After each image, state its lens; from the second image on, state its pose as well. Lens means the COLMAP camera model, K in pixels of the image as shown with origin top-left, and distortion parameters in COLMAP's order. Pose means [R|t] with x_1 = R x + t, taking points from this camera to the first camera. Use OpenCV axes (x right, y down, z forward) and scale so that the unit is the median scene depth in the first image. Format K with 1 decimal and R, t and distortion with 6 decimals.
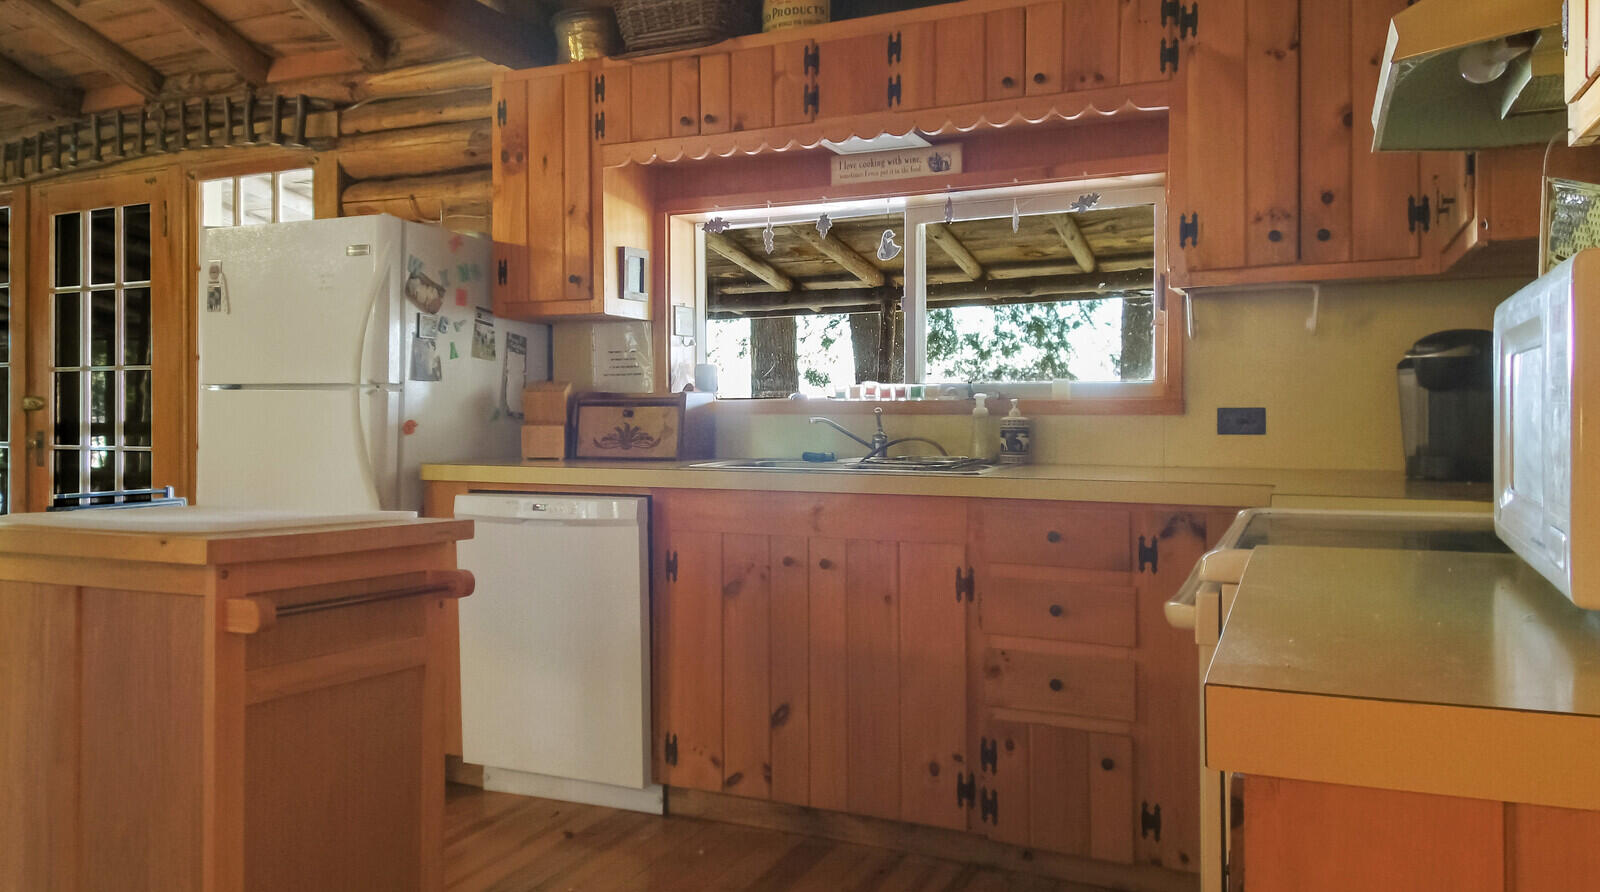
lens RADIAL K [[1191.9, 0, 798.0], [0, 1191.9, 423.9], [0, 0, 1]] dist [0.012105, -0.001335]
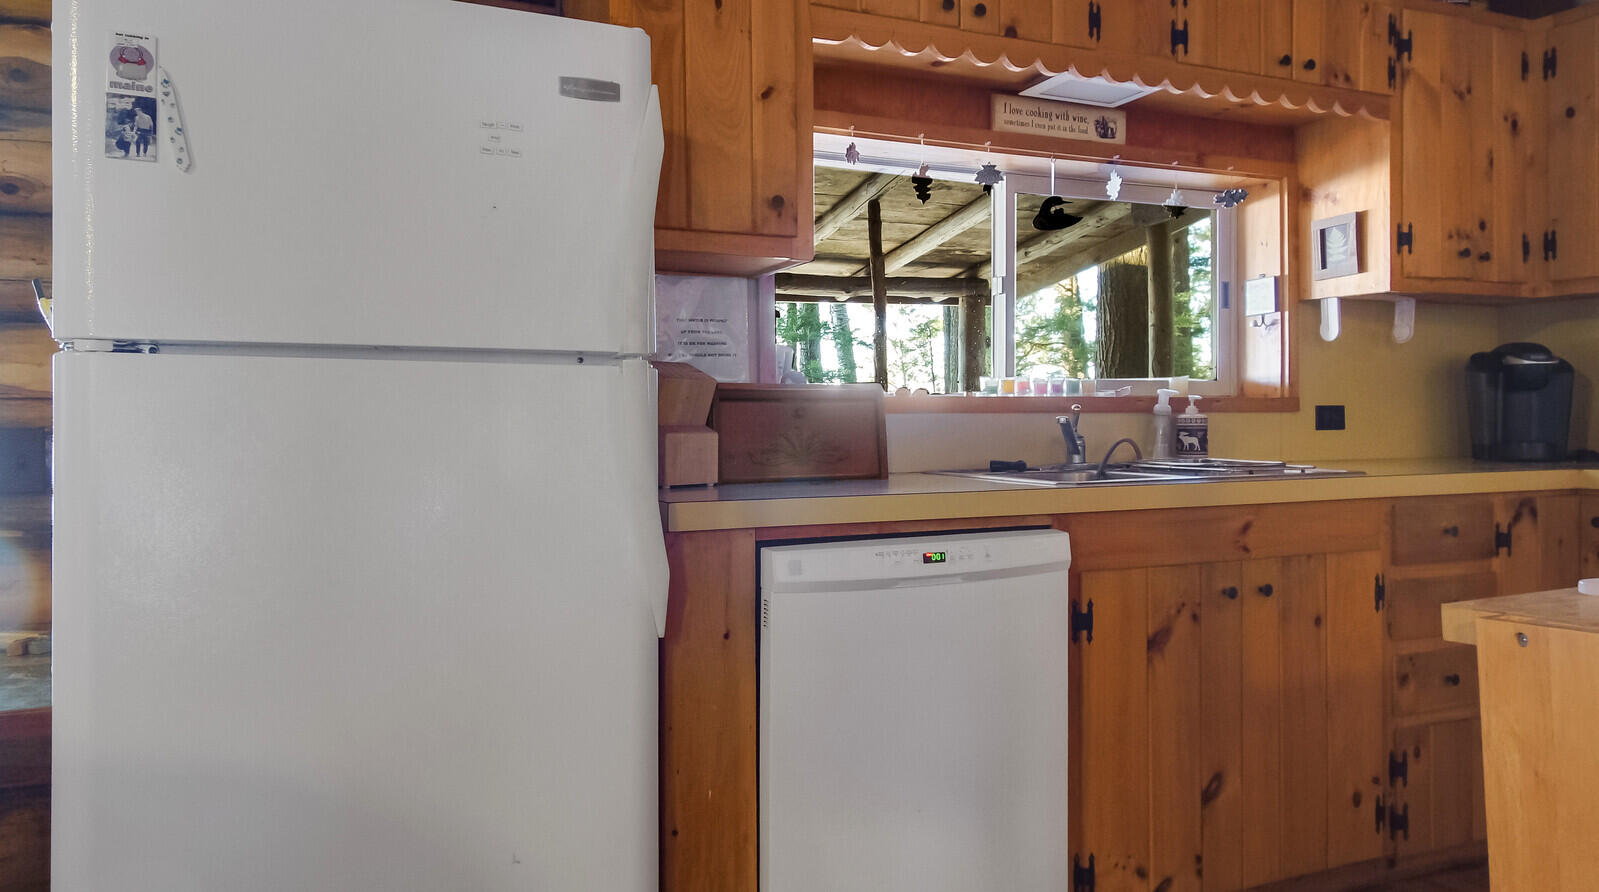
lens RADIAL K [[1156.7, 0, 799.0], [0, 1156.7, 420.1], [0, 0, 1]] dist [-0.012934, -0.004567]
pose [[0.650477, -0.003789, 0.759516, -0.772815], [0.014620, 0.999865, -0.007533, 0.001037], [-0.759385, 0.016004, 0.650445, 0.701448]]
